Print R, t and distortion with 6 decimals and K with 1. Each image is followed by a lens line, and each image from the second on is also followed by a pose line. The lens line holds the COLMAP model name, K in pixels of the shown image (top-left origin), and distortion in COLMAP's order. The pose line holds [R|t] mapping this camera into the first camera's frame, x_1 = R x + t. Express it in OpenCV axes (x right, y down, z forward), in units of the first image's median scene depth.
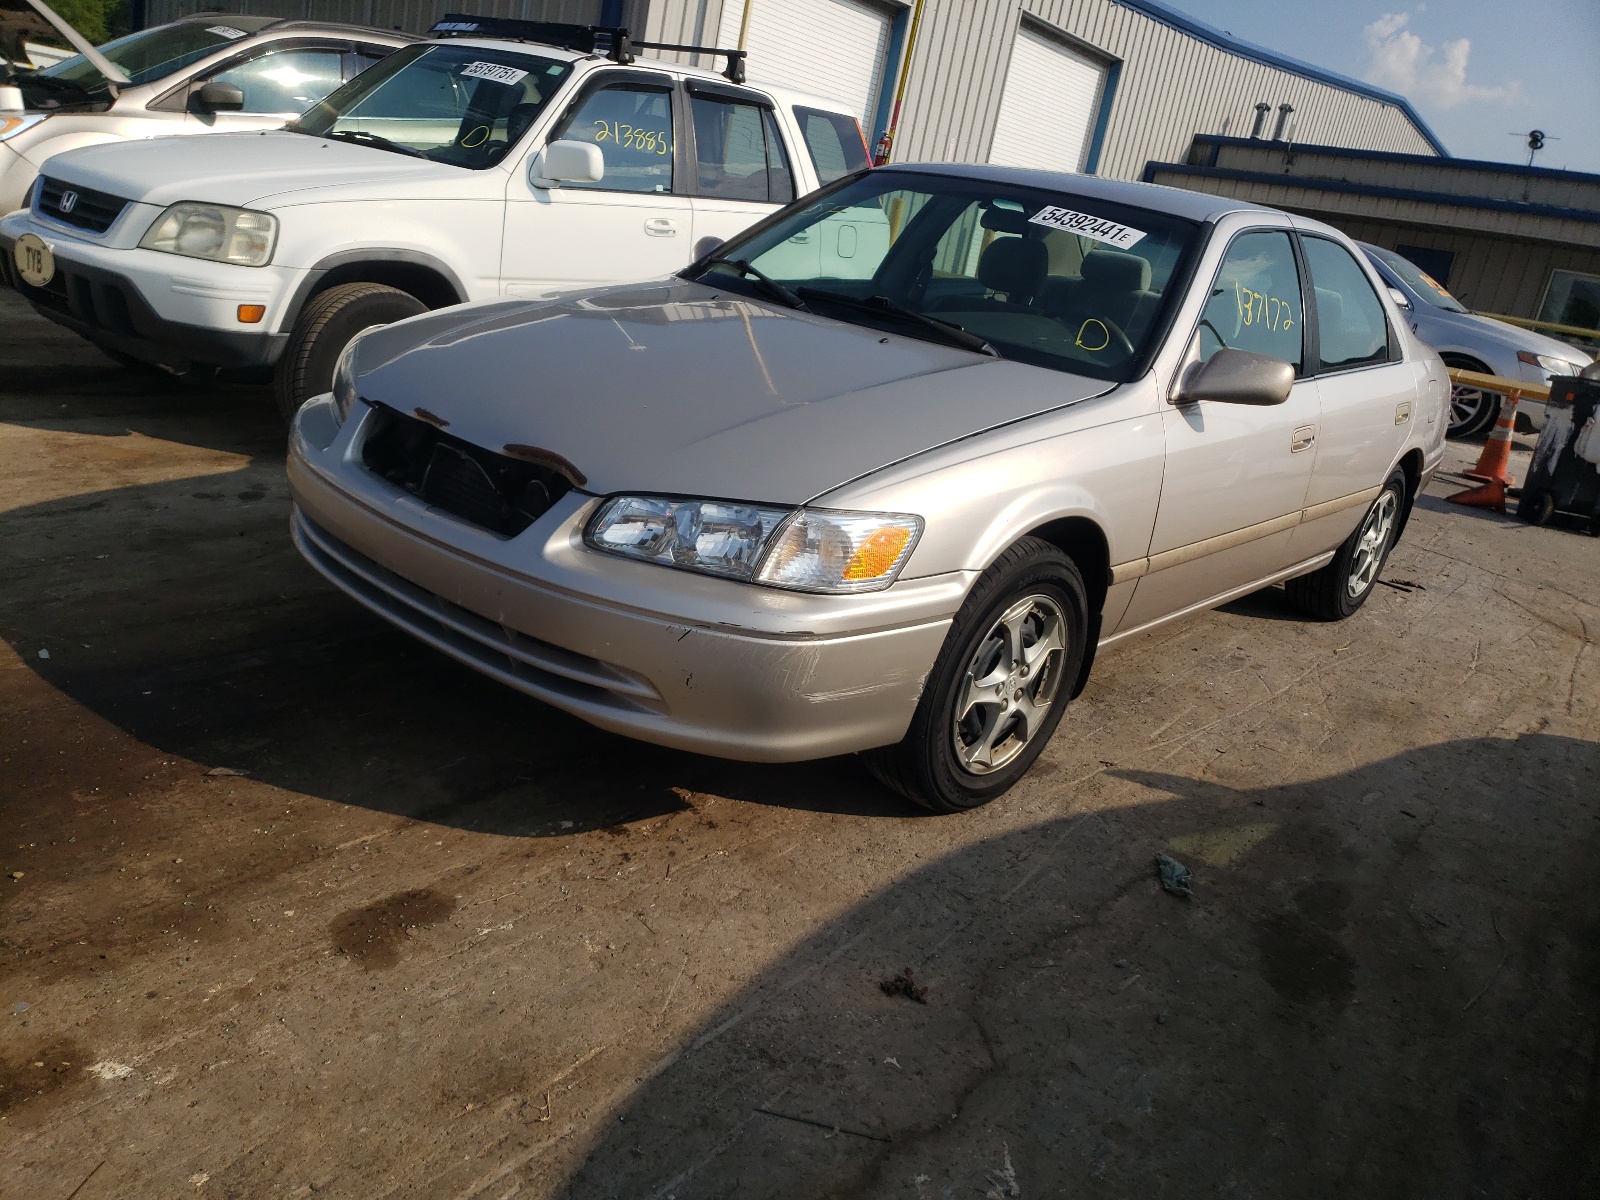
lens RADIAL K [[1100.8, 0, 800.0], [0, 1100.8, 600.0], [0, 0, 1]] dist [0.001773, -0.001372]
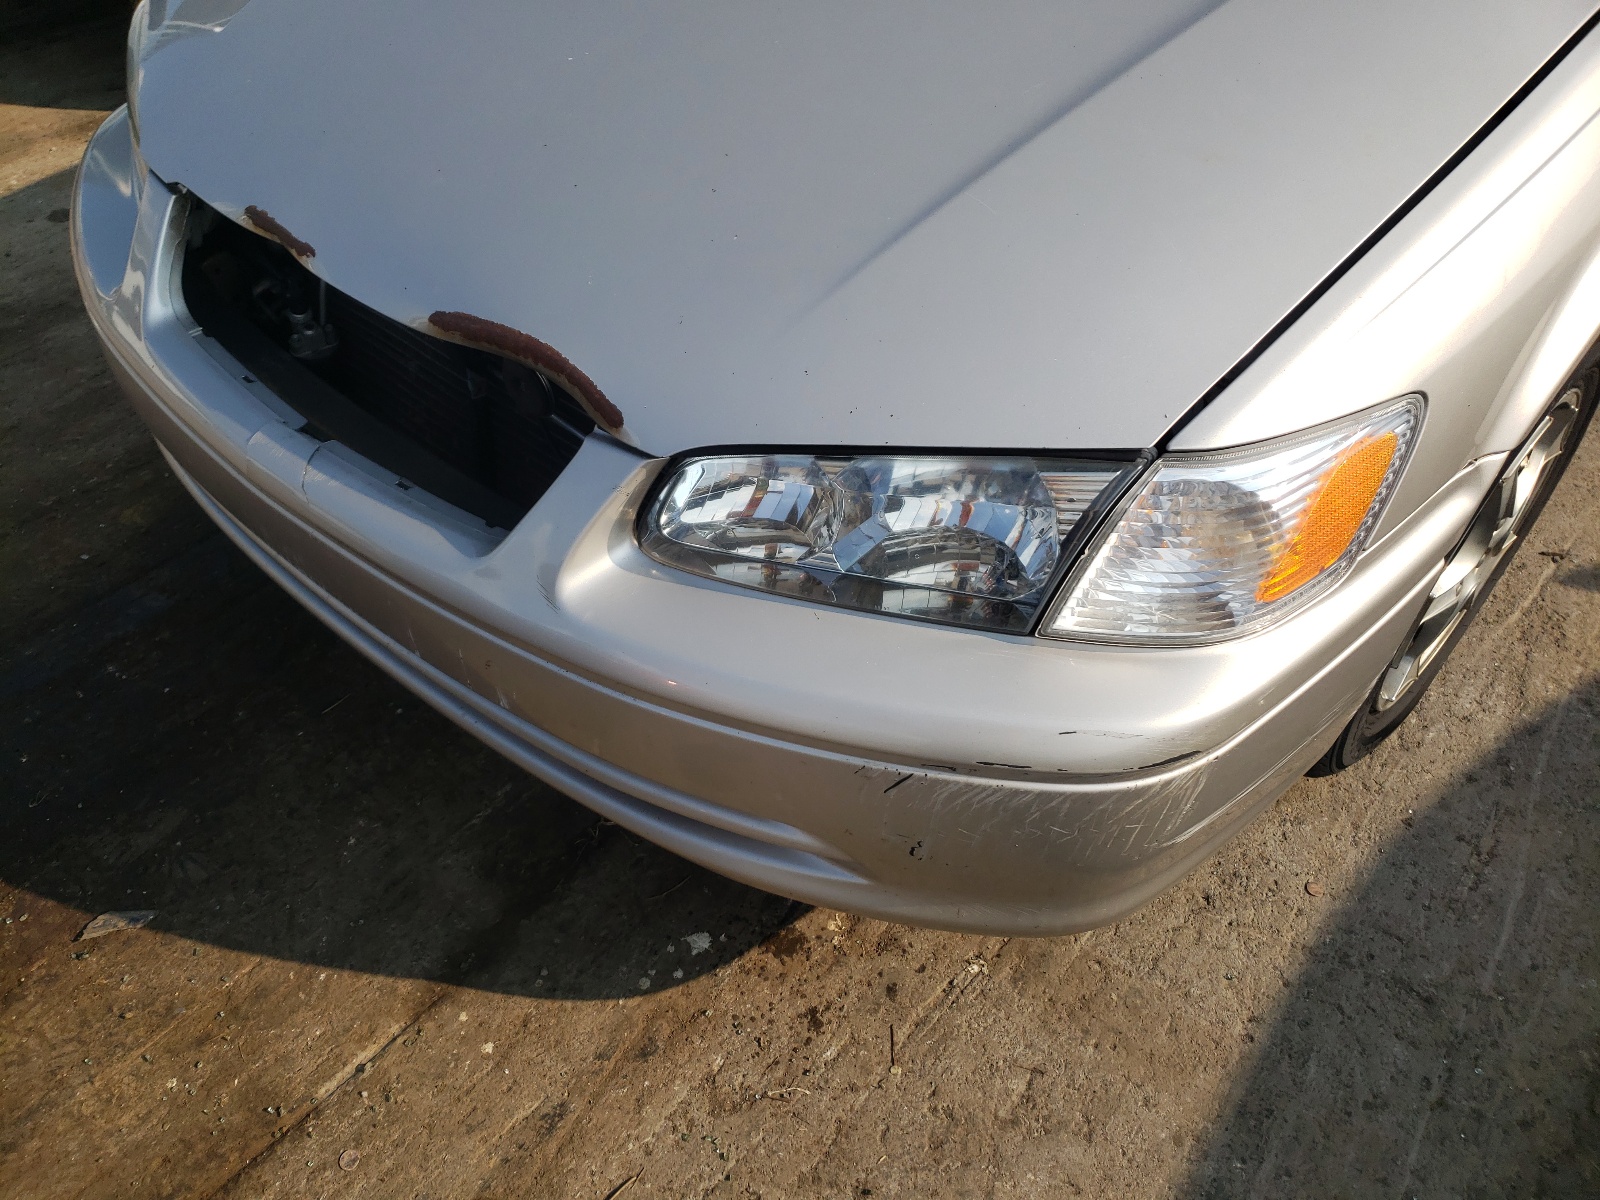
lens RADIAL K [[1268.8, 0, 800.0], [0, 1268.8, 600.0], [0, 0, 1]] dist [-0.004519, 0.041162]
pose [[0.987680, -0.100007, -0.120358, -0.065726], [0.137300, 0.922827, 0.359916, -0.199804], [0.075076, -0.372008, 0.925189, 0.480067]]
